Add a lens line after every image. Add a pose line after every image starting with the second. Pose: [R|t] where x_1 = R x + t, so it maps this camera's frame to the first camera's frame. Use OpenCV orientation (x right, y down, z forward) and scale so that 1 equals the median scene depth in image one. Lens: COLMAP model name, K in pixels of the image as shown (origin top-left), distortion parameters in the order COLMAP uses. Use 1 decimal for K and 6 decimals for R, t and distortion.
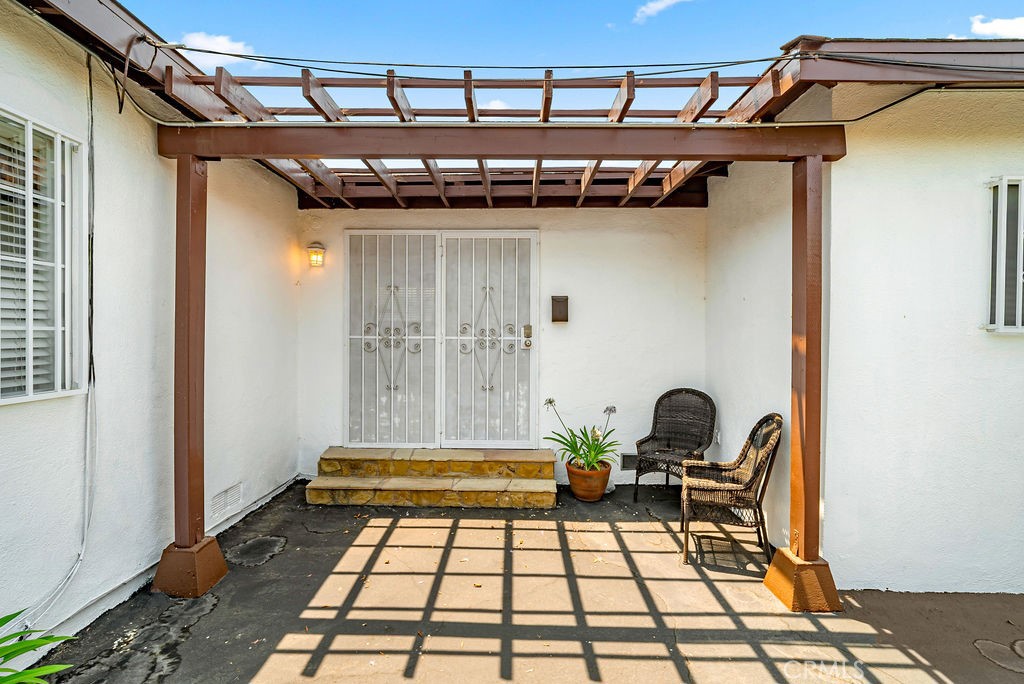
lens RADIAL K [[485.8, 0, 513.1], [0, 485.8, 337.0], [0, 0, 1]] dist [-0.004226, 0.000953]
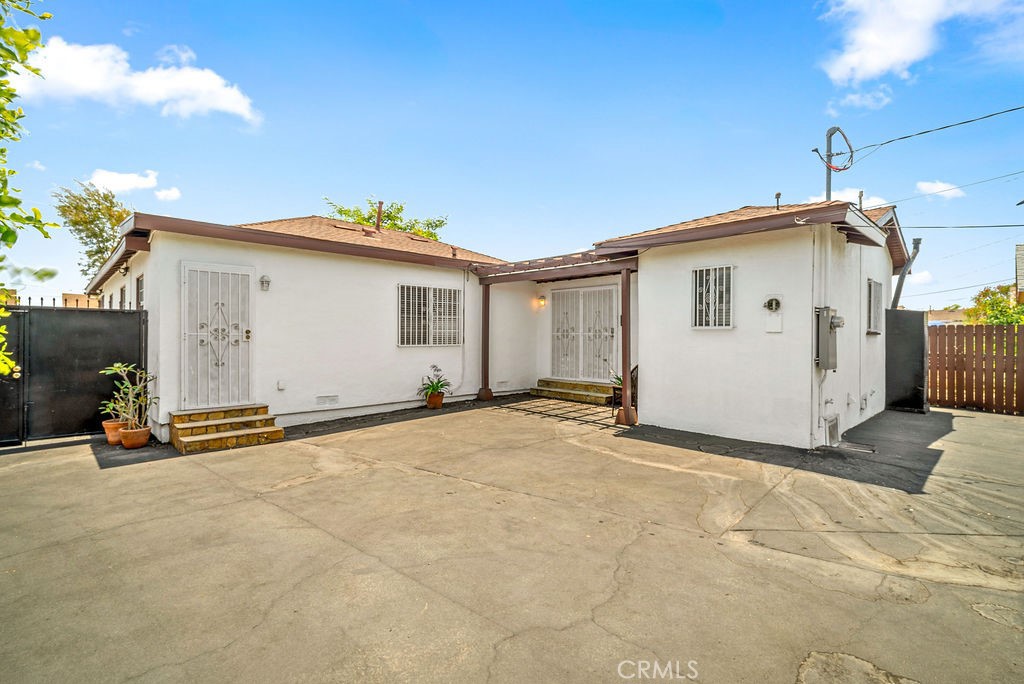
lens RADIAL K [[485.8, 0, 509.0], [0, 485.8, 338.7], [0, 0, 1]] dist [-0.004226, 0.000953]
pose [[0.696344, 0.001770, -0.717706, 1.298692], [-0.003102, 0.999995, -0.000544, 0.028081], [0.717702, 0.002606, 0.696346, -0.890659]]
